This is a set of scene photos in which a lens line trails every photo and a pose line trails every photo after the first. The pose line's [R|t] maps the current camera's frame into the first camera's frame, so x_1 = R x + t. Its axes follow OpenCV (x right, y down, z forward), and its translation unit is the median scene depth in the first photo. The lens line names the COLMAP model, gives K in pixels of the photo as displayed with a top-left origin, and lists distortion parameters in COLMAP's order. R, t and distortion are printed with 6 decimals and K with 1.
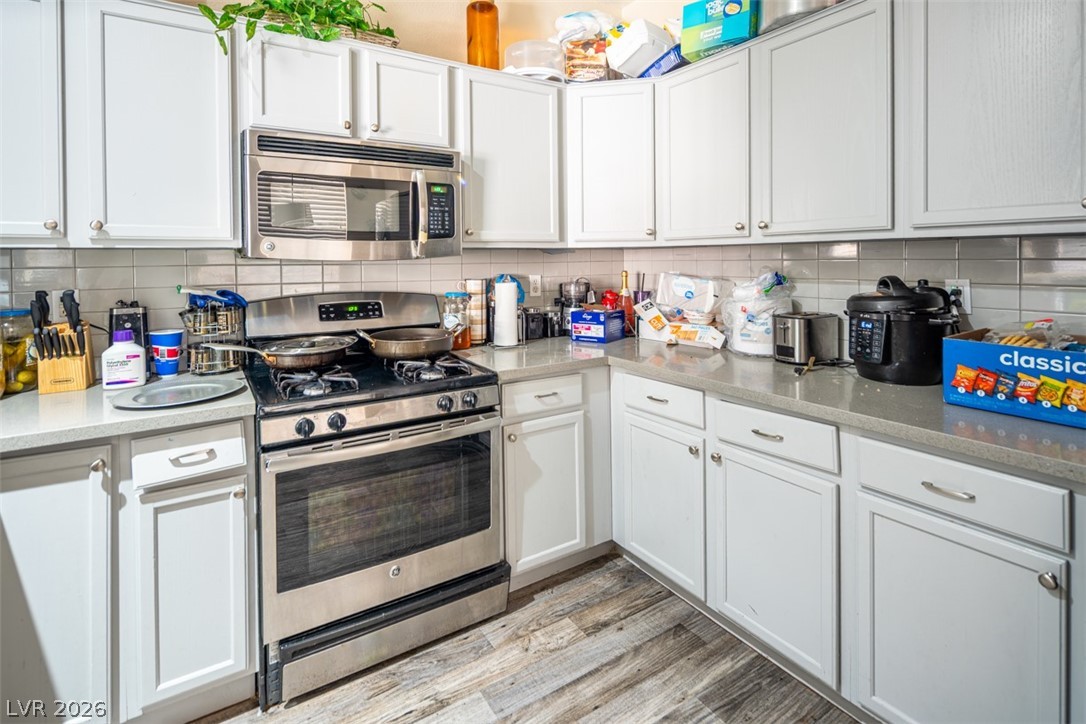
lens RADIAL K [[532.1, 0, 546.5], [0, 532.1, 267.5], [0, 0, 1]] dist [-0.000411, -0.001346]
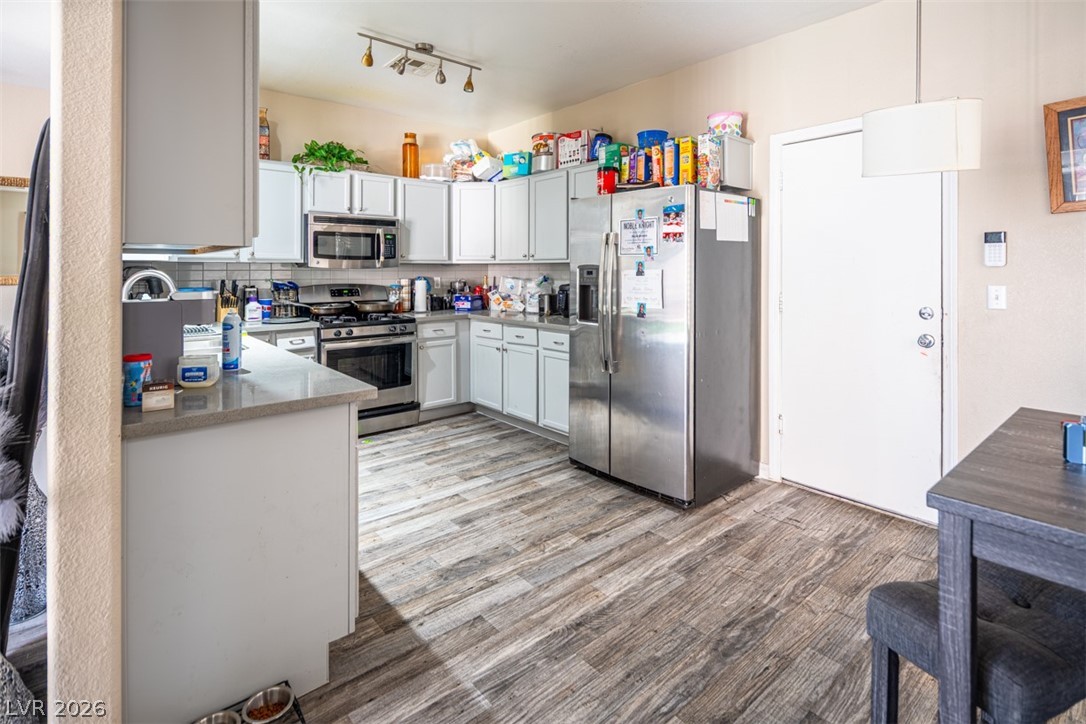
lens RADIAL K [[532.1, 0, 546.5], [0, 532.1, 267.5], [0, 0, 1]] dist [-0.000411, -0.001346]
pose [[0.990877, 0.010522, 0.134360, 0.143261], [-0.007903, 0.999769, -0.020009, 0.018470], [-0.134539, 0.018765, 0.990731, -1.225188]]
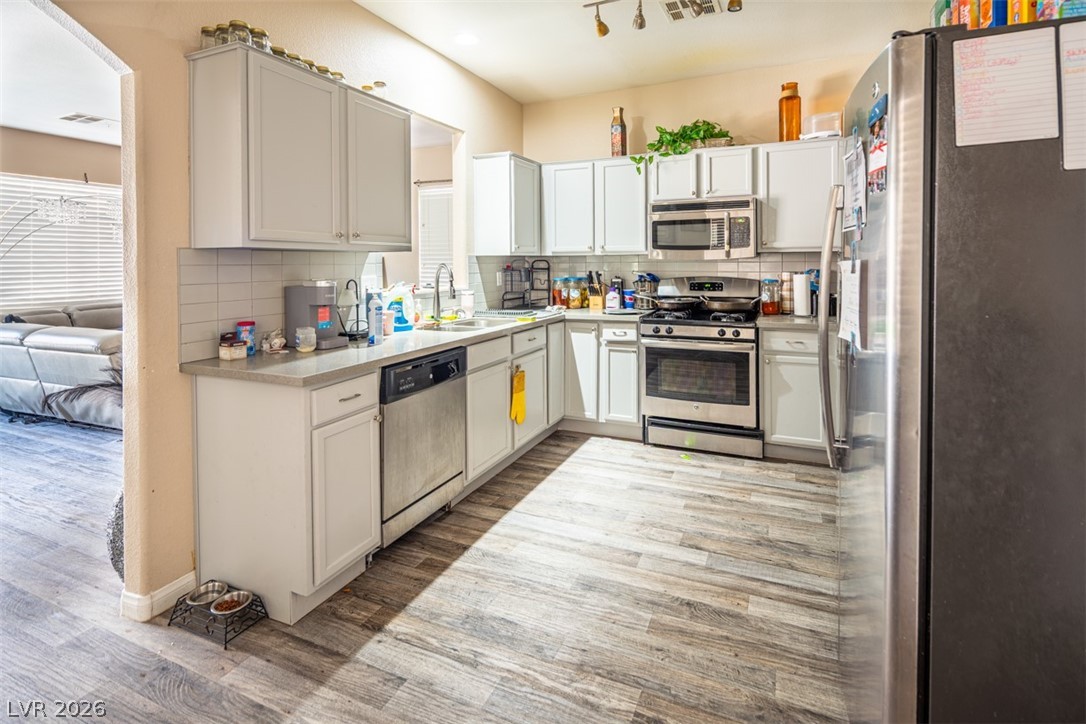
lens RADIAL K [[532.1, 0, 546.5], [0, 532.1, 267.5], [0, 0, 1]] dist [-0.000411, -0.001346]
pose [[0.547259, 0.014473, -0.836838, 0.920589], [-0.009304, 0.999894, 0.011209, -0.001651], [0.836912, 0.001652, 0.547335, -0.521509]]
